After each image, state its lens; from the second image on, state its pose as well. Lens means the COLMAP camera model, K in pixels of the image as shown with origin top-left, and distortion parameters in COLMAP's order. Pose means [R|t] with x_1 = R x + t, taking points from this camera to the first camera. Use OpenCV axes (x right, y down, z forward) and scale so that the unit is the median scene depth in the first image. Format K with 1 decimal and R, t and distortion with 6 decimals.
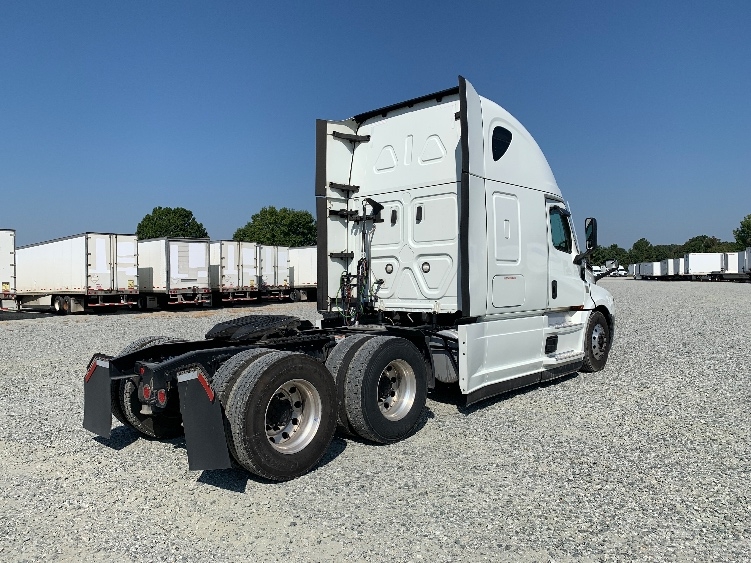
lens RADIAL K [[557.3, 0, 377.8], [0, 557.3, 283.0], [0, 0, 1]] dist [0.041105, 0.000083]
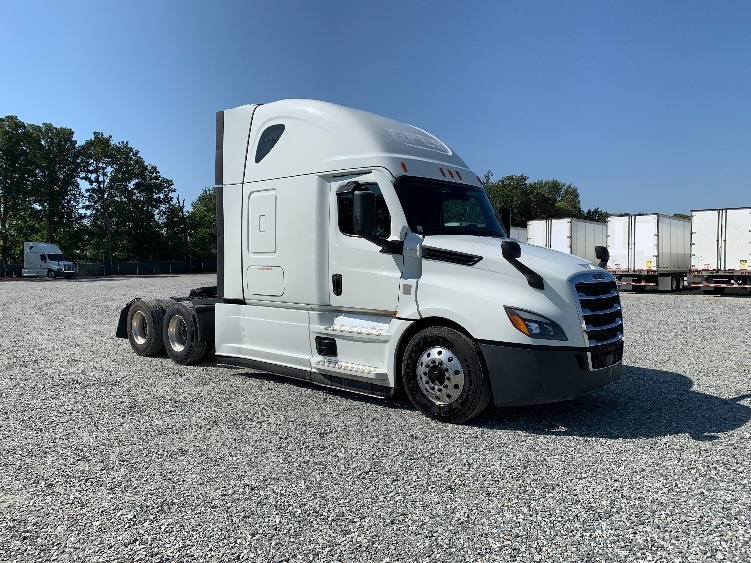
lens RADIAL K [[557.3, 0, 377.8], [0, 557.3, 283.0], [0, 0, 1]] dist [0.041105, 0.000083]
pose [[0.013286, 0.055703, -0.998359, 1.286167], [-0.005648, 0.998435, 0.055633, -0.041624], [0.999896, 0.004900, 0.013580, 1.173121]]
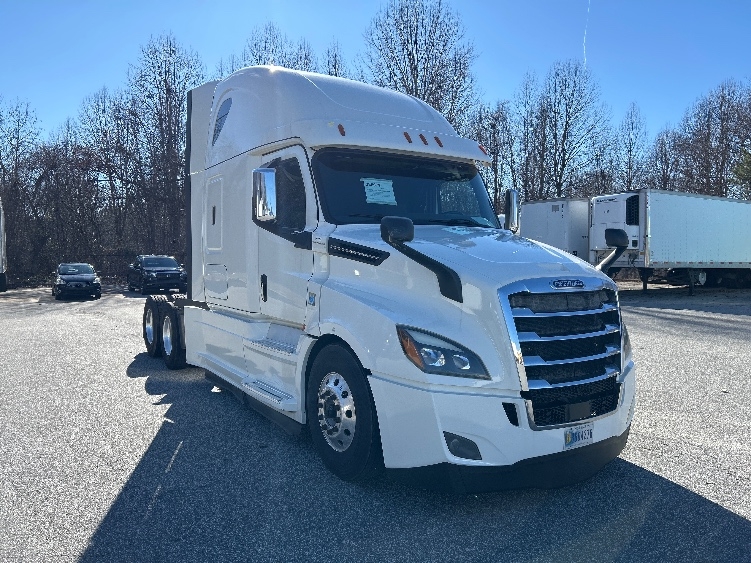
lens RADIAL K [[557.3, 0, 377.8], [0, 557.3, 283.0], [0, 0, 1]] dist [0.041105, 0.000083]
pose [[-0.251396, 0.050762, -0.966552, 1.041547], [-0.004473, 0.998552, 0.053606, -0.034448], [0.967874, 0.017800, -0.250805, 1.454940]]
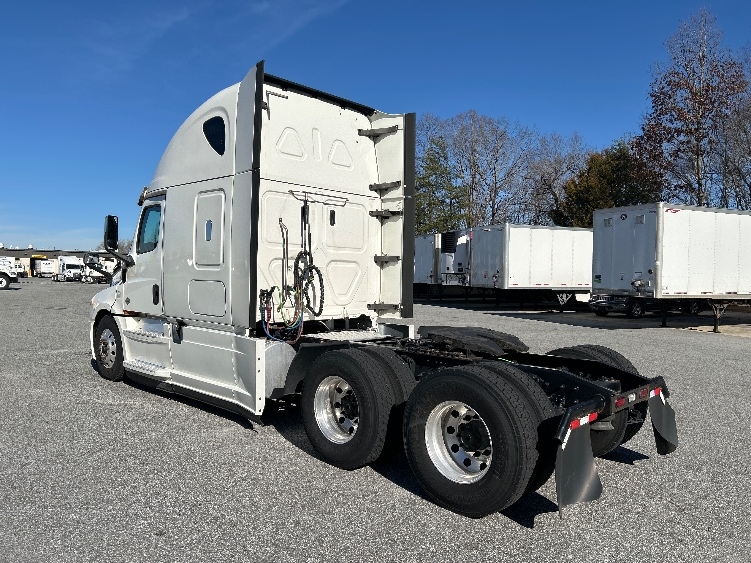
lens RADIAL K [[566.2, 0, 377.1], [0, 566.2, 289.9], [0, 0, 1]] dist [0.029164, -0.002475]
pose [[0.000193, -0.010997, 0.999940, -0.895162], [-0.016555, 0.999802, 0.010998, -0.010375], [-0.999863, -0.016556, 0.000011, 0.910383]]
